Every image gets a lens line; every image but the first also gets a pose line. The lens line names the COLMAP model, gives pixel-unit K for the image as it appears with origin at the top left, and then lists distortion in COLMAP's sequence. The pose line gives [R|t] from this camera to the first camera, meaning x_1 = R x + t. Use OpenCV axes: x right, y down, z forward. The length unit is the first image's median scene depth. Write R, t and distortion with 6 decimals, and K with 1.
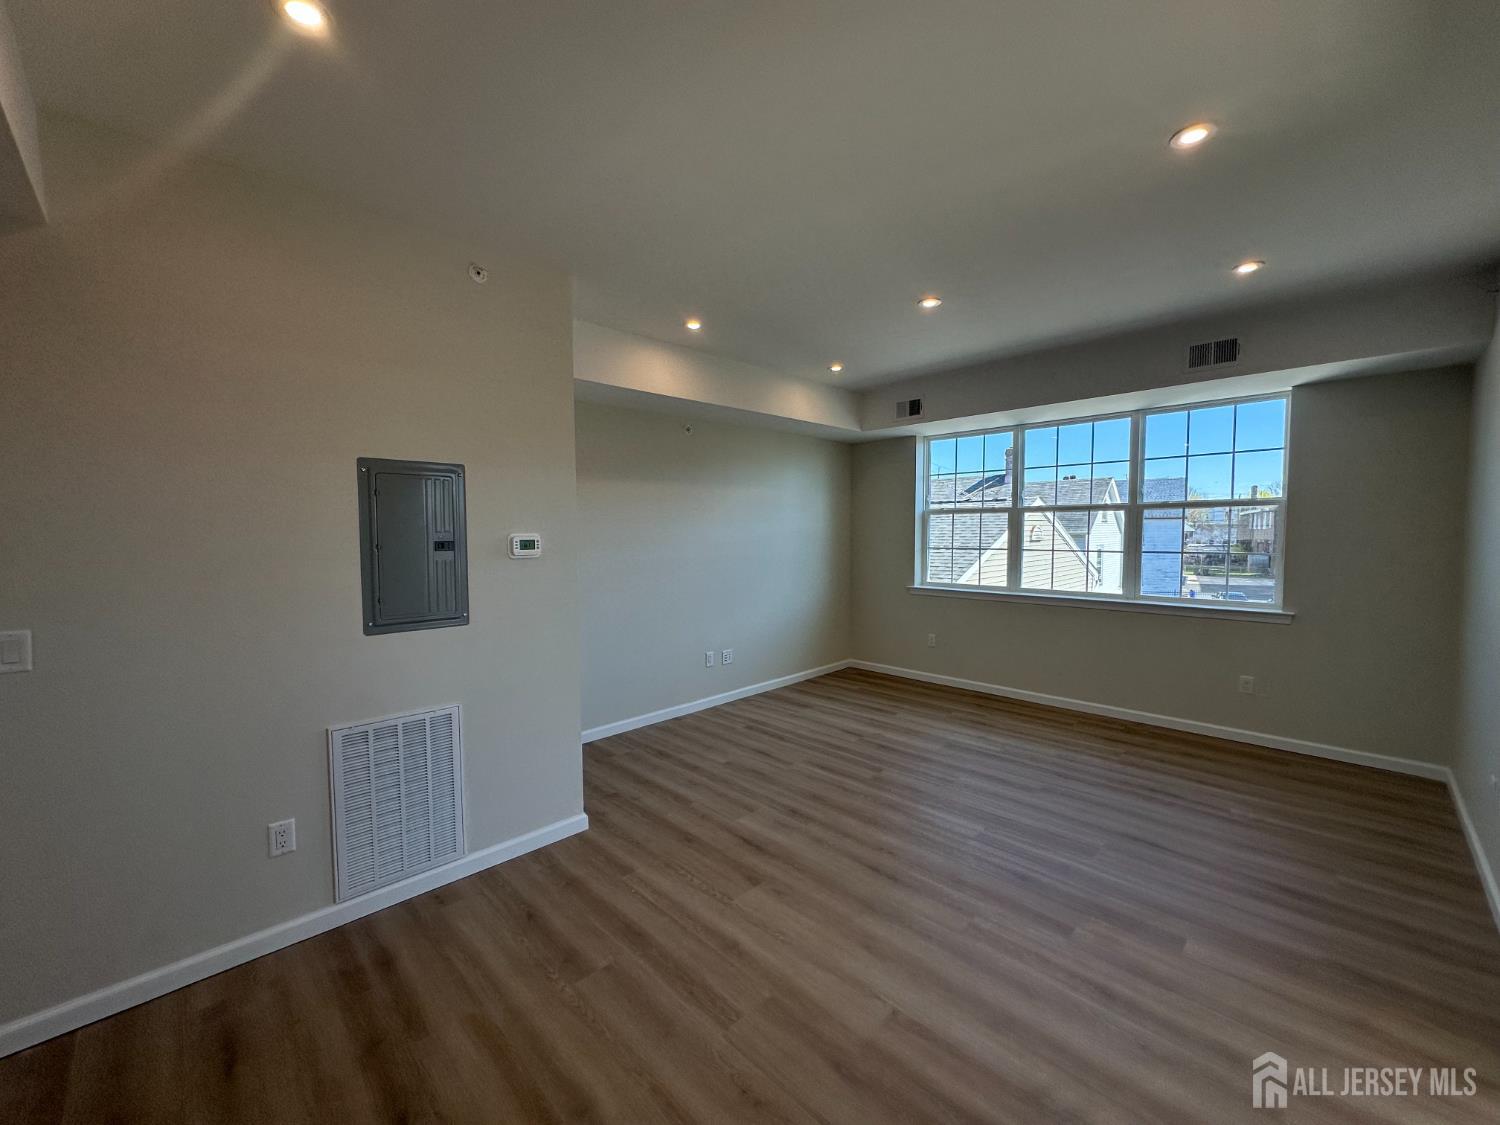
lens RADIAL K [[596.2, 0, 750.0], [0, 596.2, 562.5], [0, 0, 1]] dist [-0.002218, 0.000259]
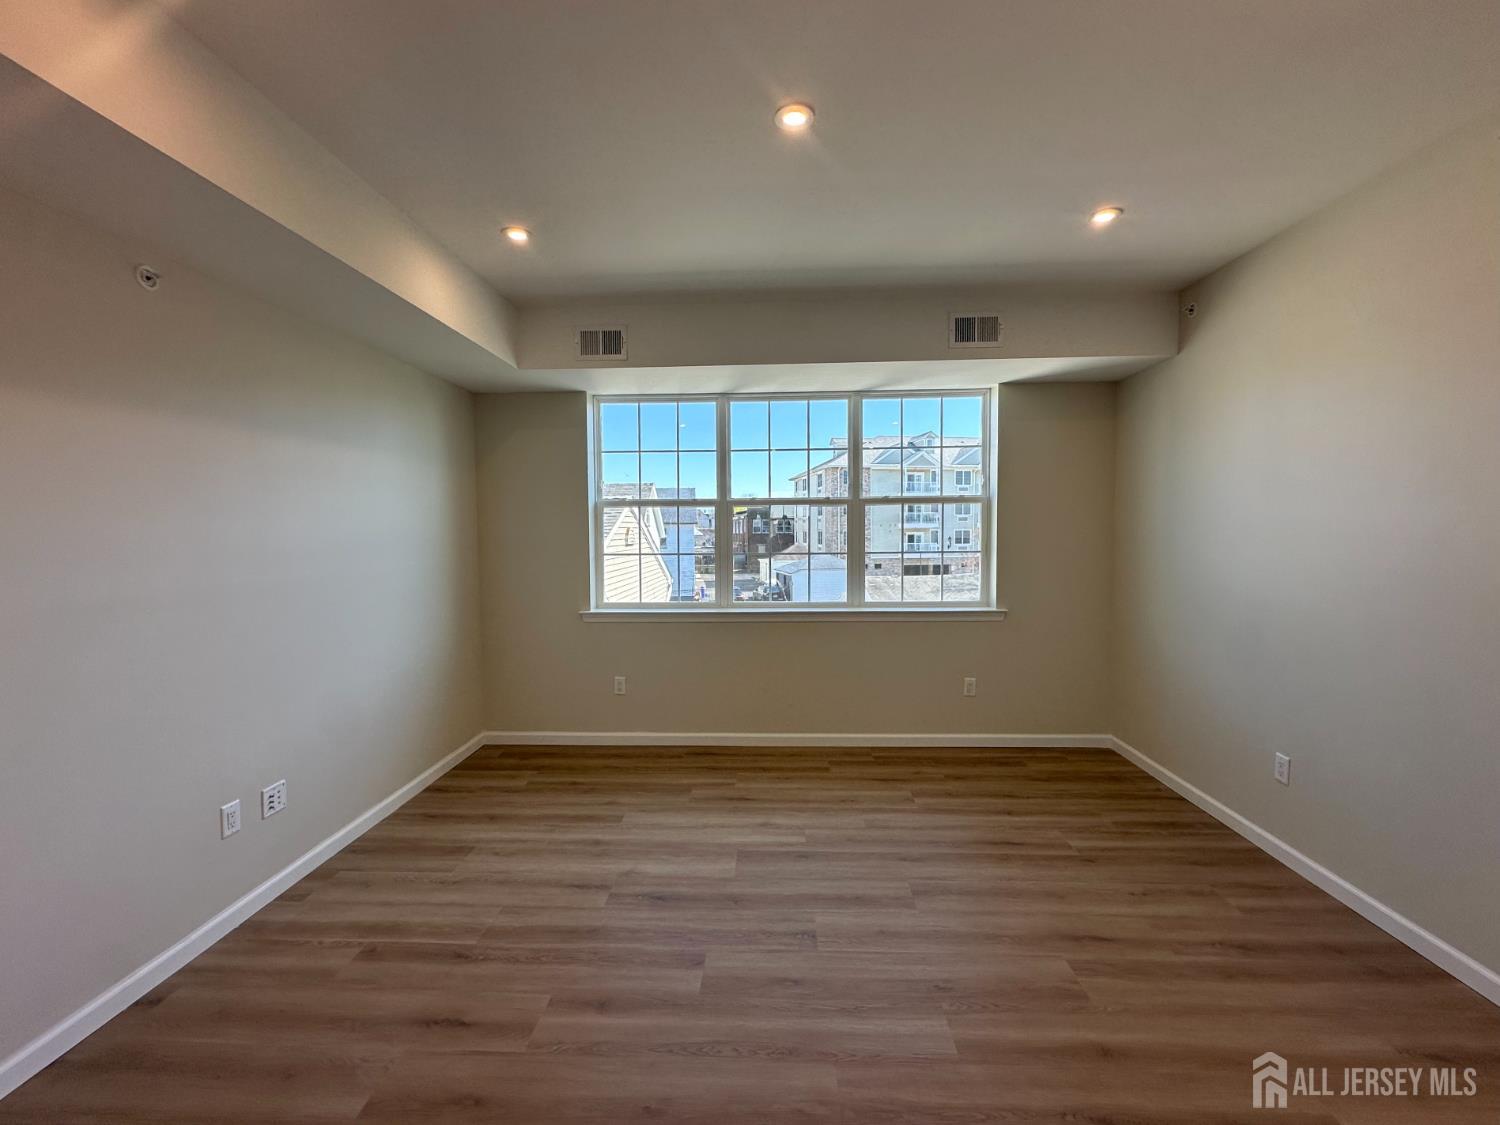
lens RADIAL K [[631.1, 0, 749.0], [0, 631.1, 559.9], [0, 0, 1]] dist [-0.003222, -0.000441]
pose [[0.732731, -0.030960, 0.679814, -0.102950], [0.041932, 0.999120, 0.000306, -0.014101], [-0.679226, 0.028282, 0.733384, 0.419113]]
